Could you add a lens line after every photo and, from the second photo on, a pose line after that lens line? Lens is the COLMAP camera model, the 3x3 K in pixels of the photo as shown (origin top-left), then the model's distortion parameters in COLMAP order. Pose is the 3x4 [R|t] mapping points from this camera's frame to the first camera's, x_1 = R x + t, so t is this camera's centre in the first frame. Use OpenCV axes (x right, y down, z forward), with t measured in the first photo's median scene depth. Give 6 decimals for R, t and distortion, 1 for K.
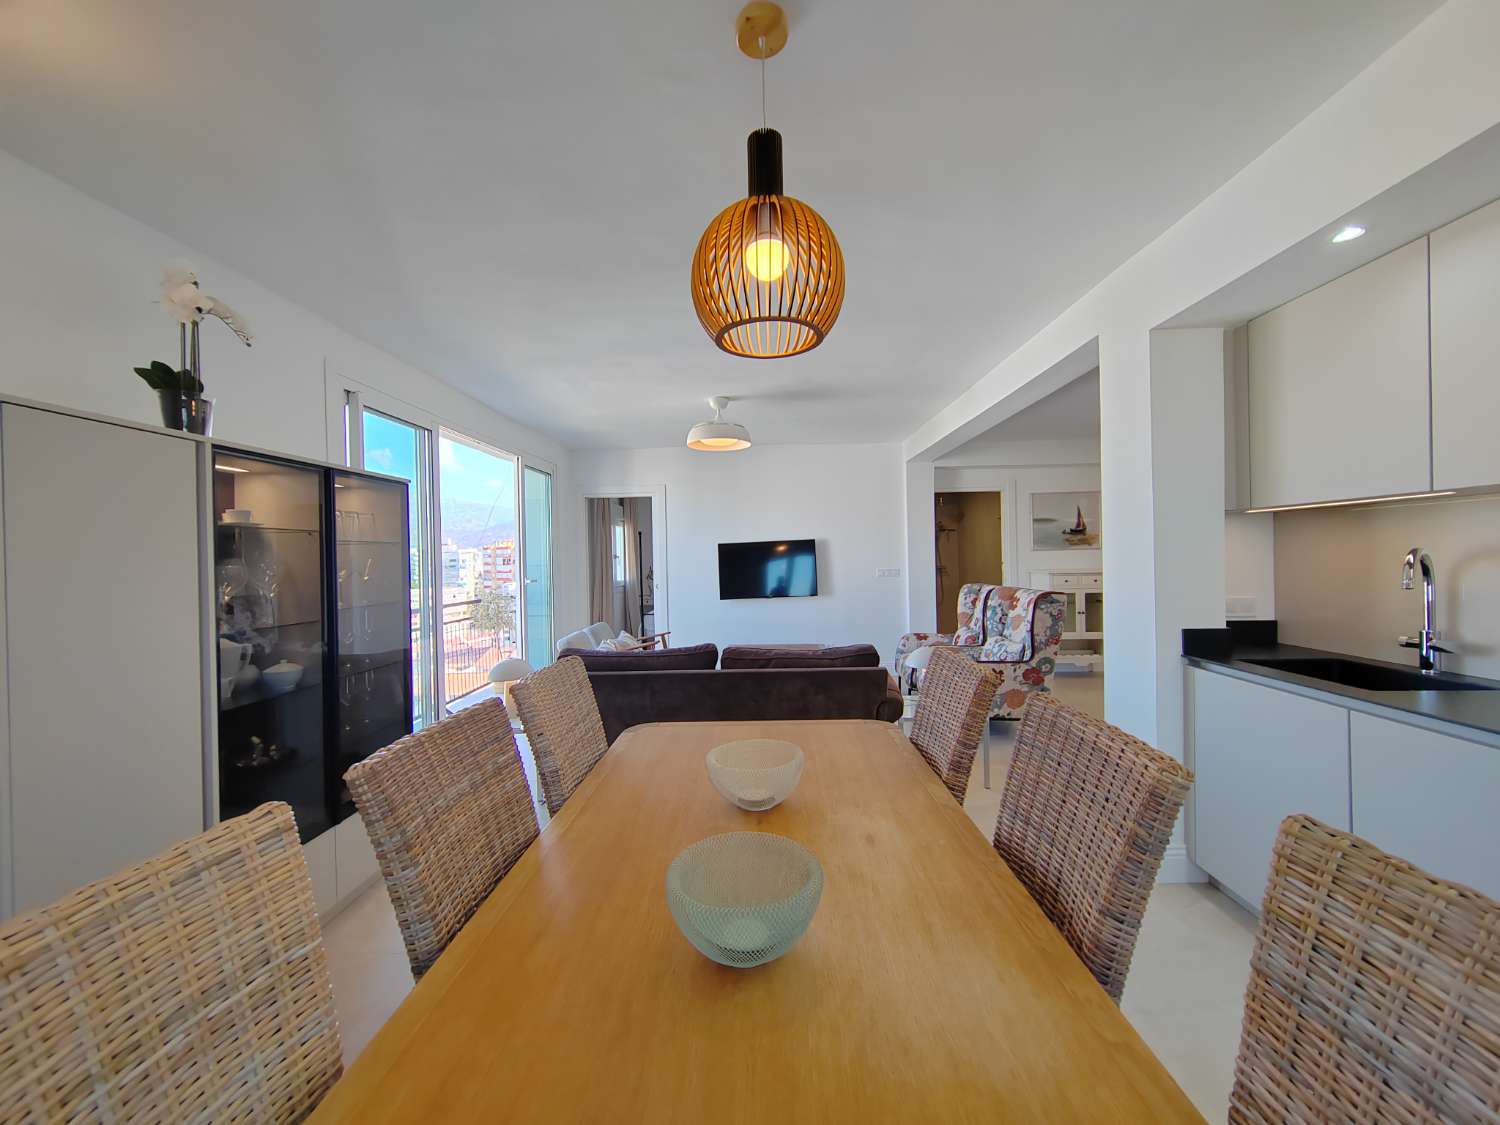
lens RADIAL K [[572.7, 0, 749.5], [0, 572.7, 559.5], [0, 0, 1]] dist [0.003519, 0.000302]
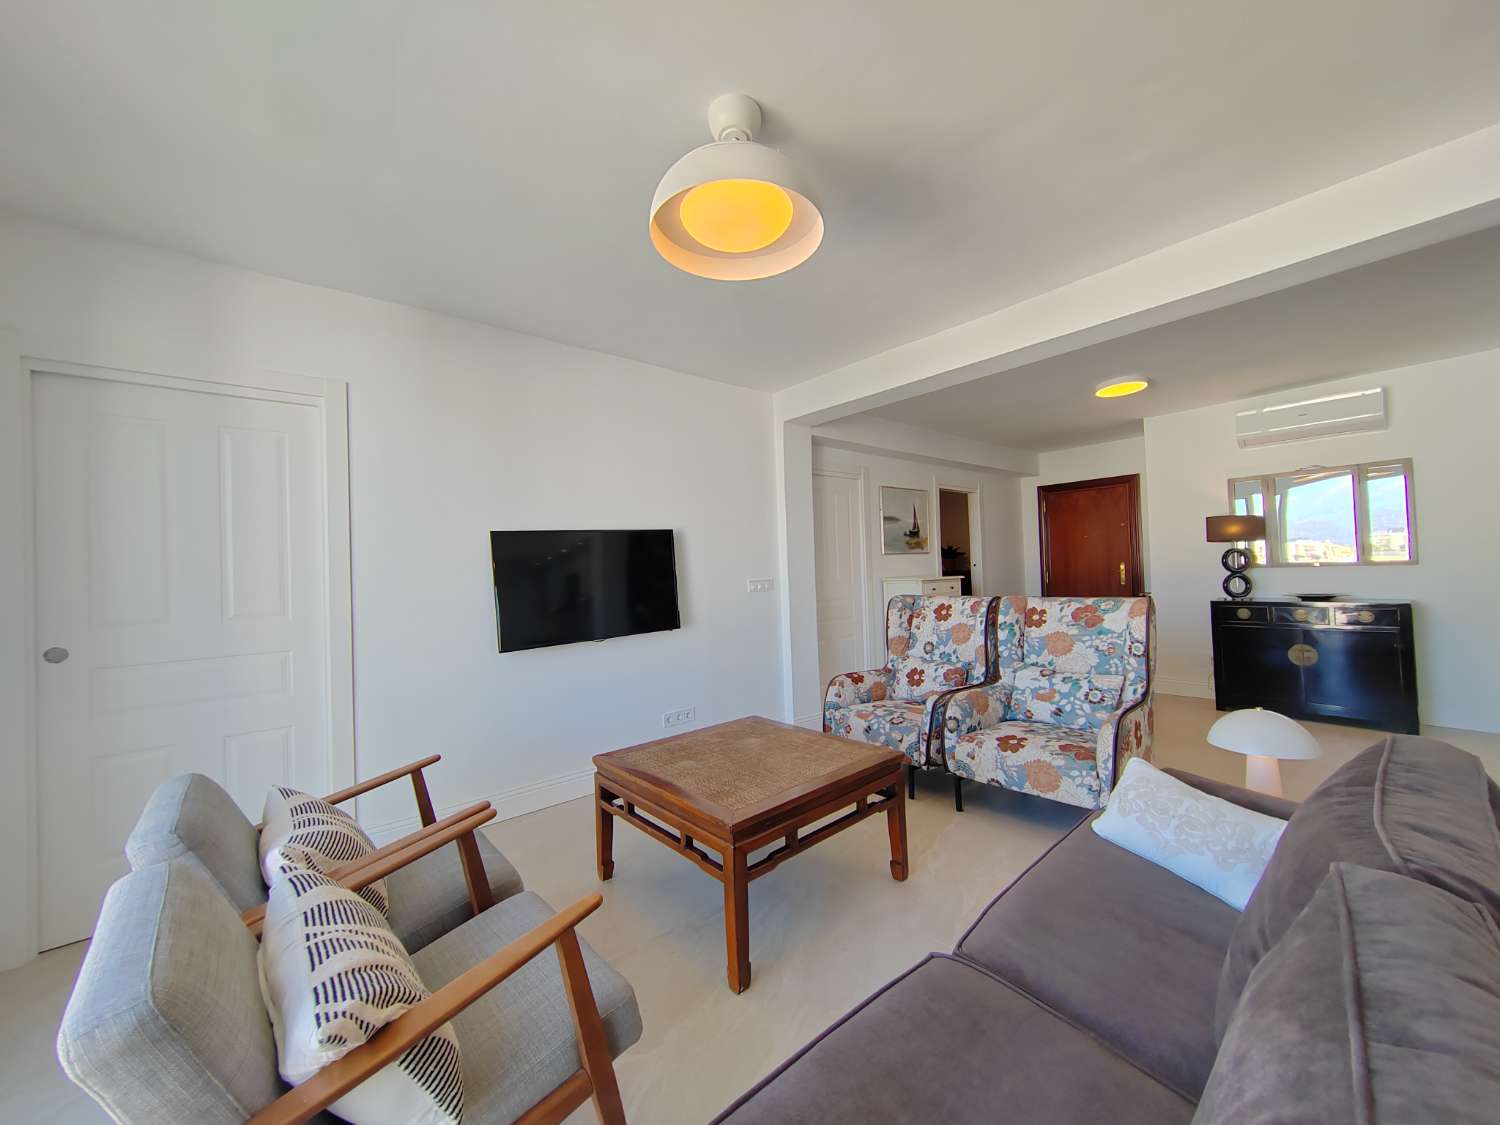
lens RADIAL K [[572.7, 0, 749.5], [0, 572.7, 559.5], [0, 0, 1]] dist [0.003519, 0.000302]
pose [[0.737630, 0.006781, 0.675171, -0.326658], [0.021211, 0.999223, -0.033209, 0.023037], [-0.674872, 0.038817, 0.736913, 0.808720]]
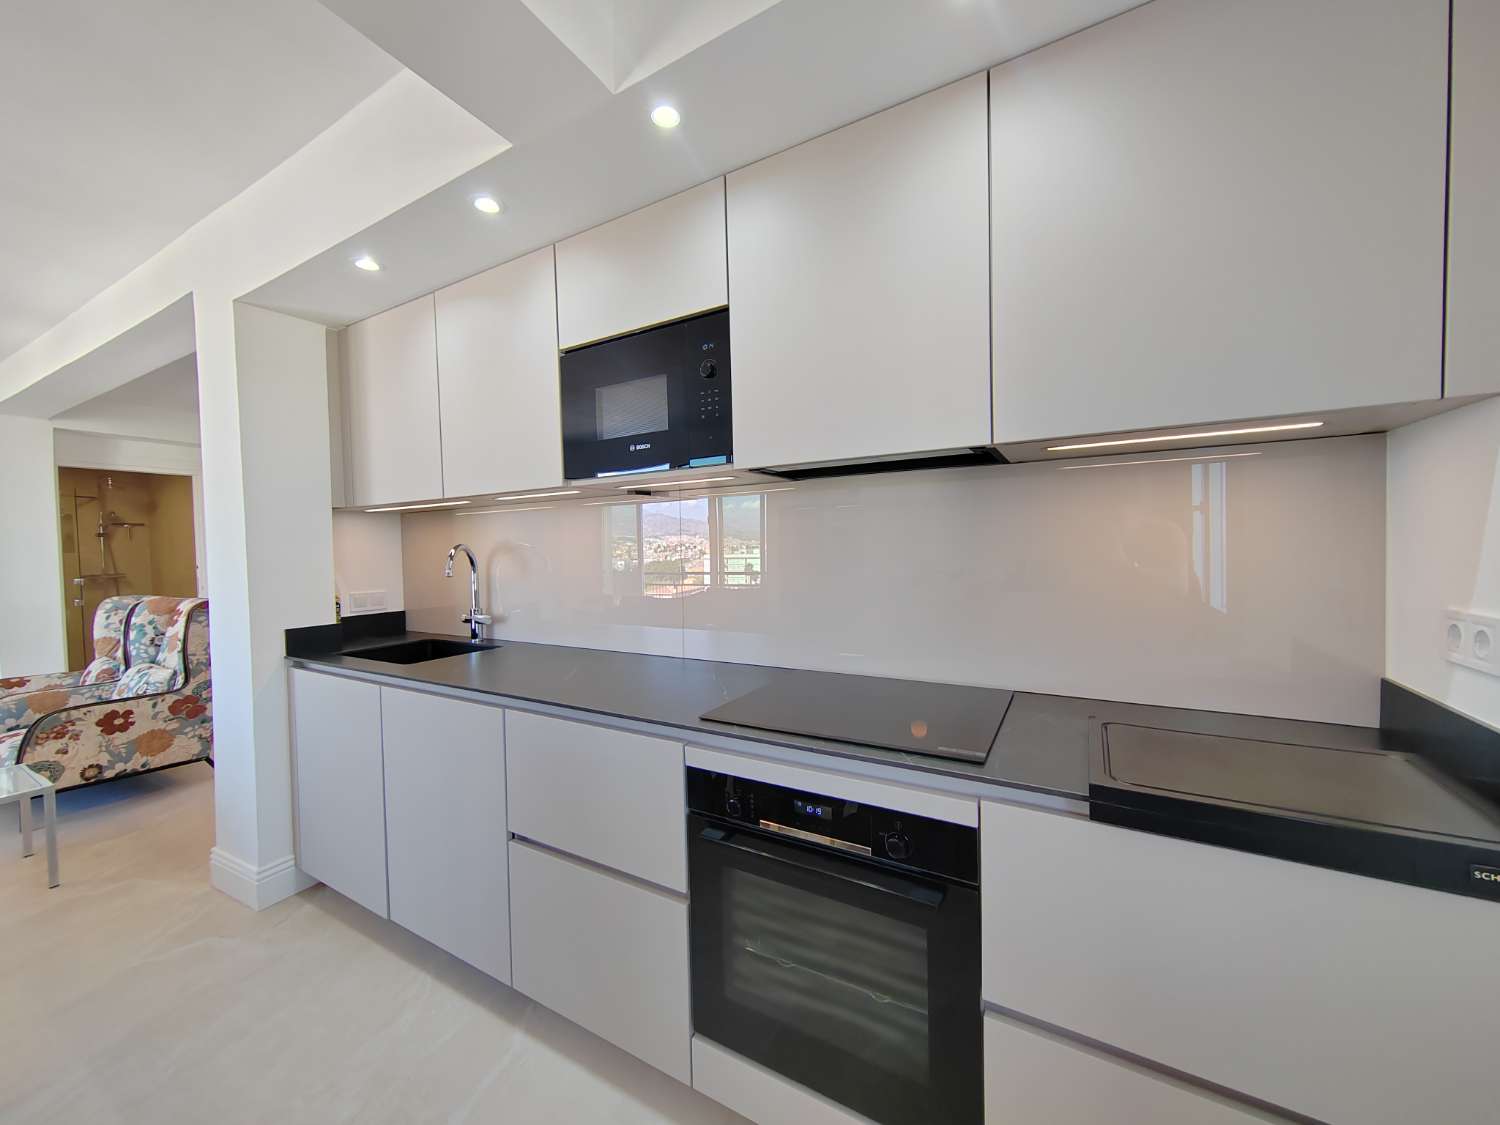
lens RADIAL K [[572.7, 0, 749.5], [0, 572.7, 559.5], [0, 0, 1]] dist [0.003519, 0.000302]
pose [[0.467452, -0.013839, 0.883910, 0.155980], [0.018829, 0.999806, 0.005697, 0.008410], [-0.883818, 0.013980, 0.467622, -0.067270]]
